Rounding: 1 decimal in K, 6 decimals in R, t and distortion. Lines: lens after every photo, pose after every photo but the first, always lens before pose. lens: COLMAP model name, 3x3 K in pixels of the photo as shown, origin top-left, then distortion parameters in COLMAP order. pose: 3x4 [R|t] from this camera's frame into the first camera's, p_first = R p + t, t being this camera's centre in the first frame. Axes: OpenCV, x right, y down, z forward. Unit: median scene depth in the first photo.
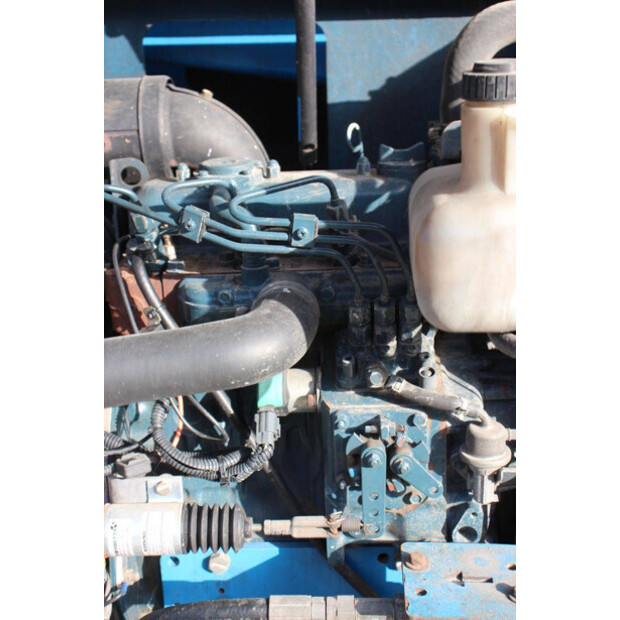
lens RADIAL K [[840.4, 0, 310.0], [0, 840.4, 310.0], [0, 0, 1]] dist [0.076395, -0.066063]
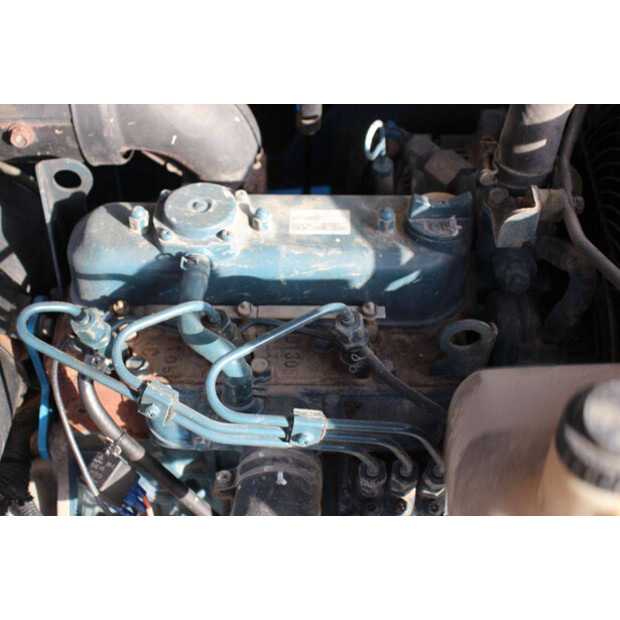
lens RADIAL K [[840.4, 0, 310.0], [0, 840.4, 310.0], [0, 0, 1]] dist [0.076395, -0.066063]
pose [[0.999292, 0.019836, 0.031982, -0.026780], [-0.031816, 0.899182, 0.436416, -0.448710], [-0.020101, -0.437125, 0.899176, 0.333331]]
